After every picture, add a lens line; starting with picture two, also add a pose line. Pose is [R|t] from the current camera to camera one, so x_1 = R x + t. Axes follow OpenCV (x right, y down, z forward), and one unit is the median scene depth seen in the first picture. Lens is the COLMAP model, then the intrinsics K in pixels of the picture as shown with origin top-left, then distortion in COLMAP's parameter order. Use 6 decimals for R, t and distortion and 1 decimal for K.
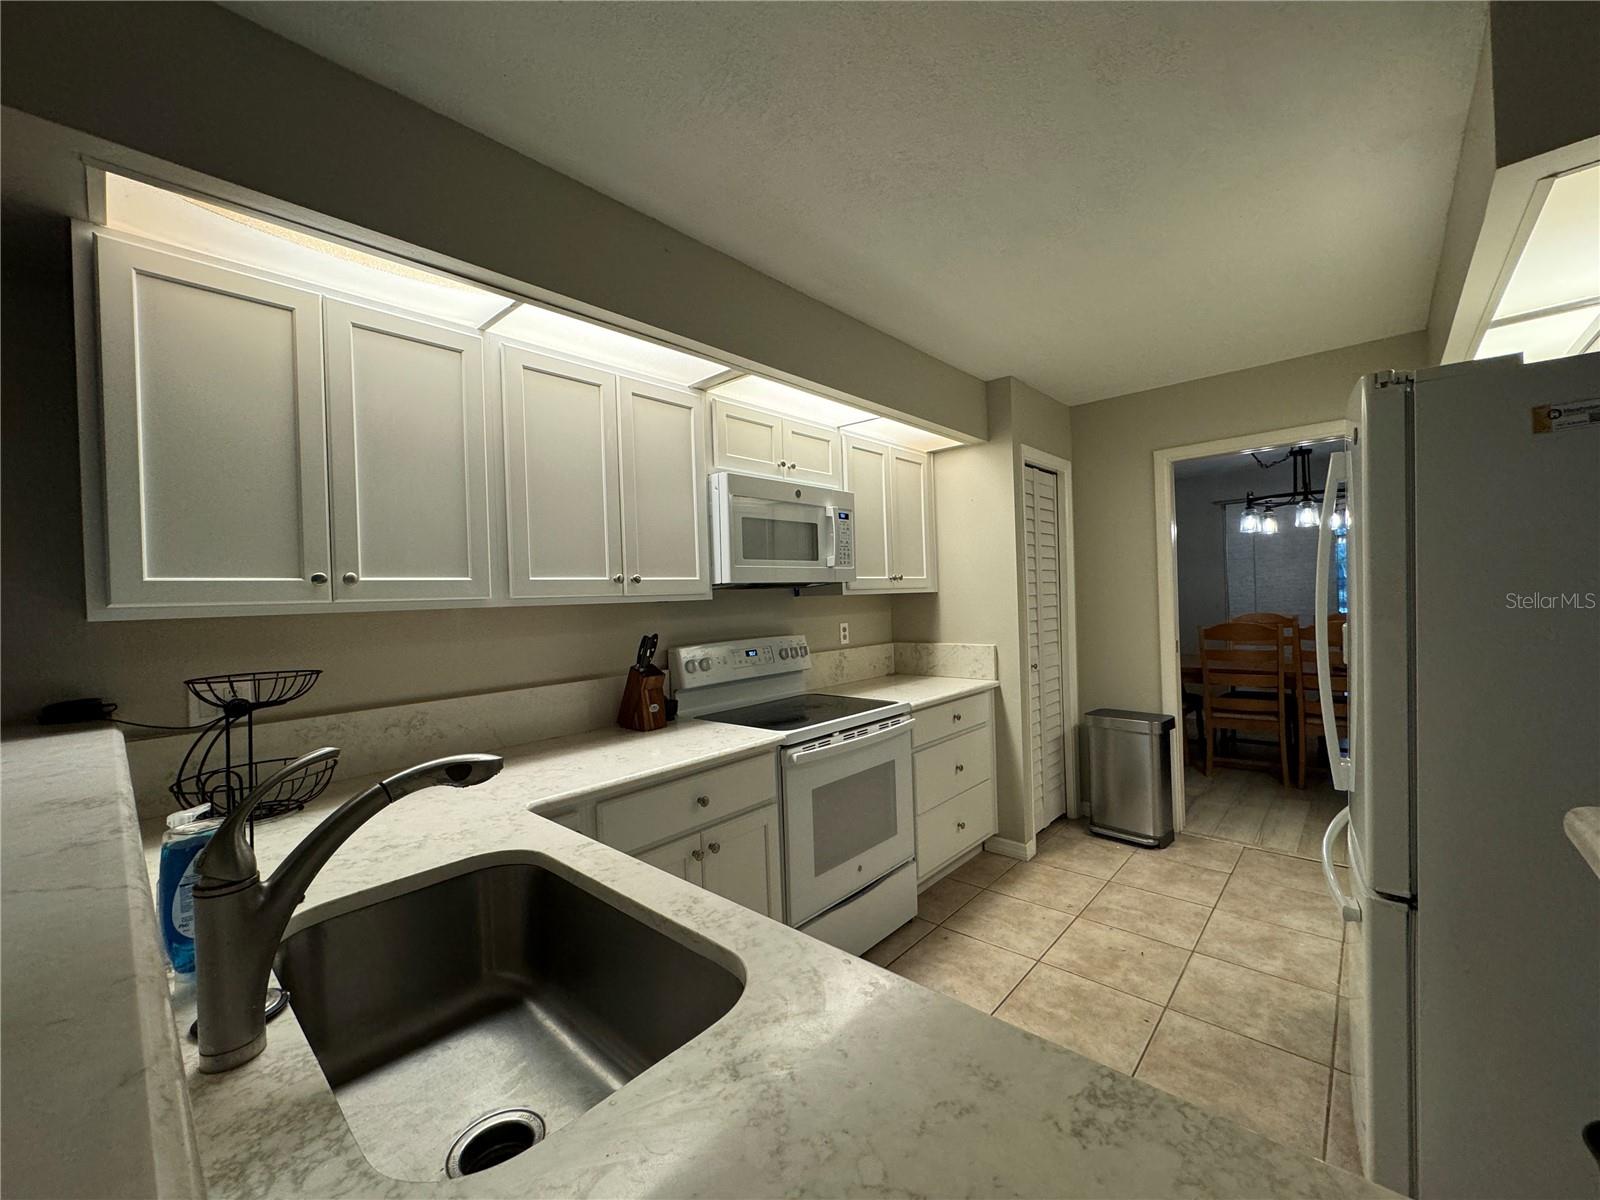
lens RADIAL K [[633.2, 0, 800.0], [0, 633.2, 600.0], [0, 0, 1]] dist [0.001395, 0.000622]
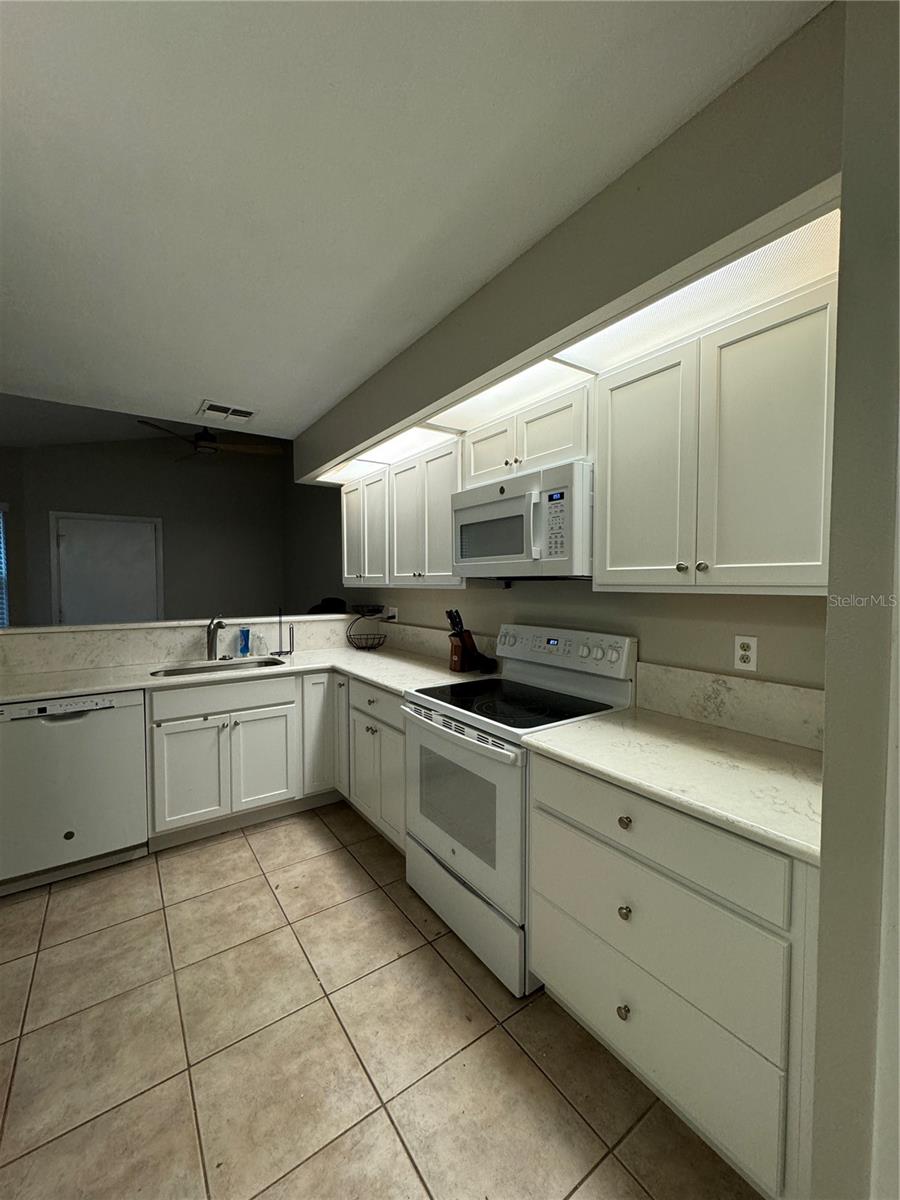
lens RADIAL K [[474.9, 0, 450.0], [0, 474.9, 600.0], [0, 0, 1]] dist [0.001395, 0.000622]
pose [[-0.219548, 0.074041, -0.972788, 0.758568], [0.007069, 0.997211, 0.074305, -0.047034], [0.975576, 0.009437, -0.219459, 1.060833]]
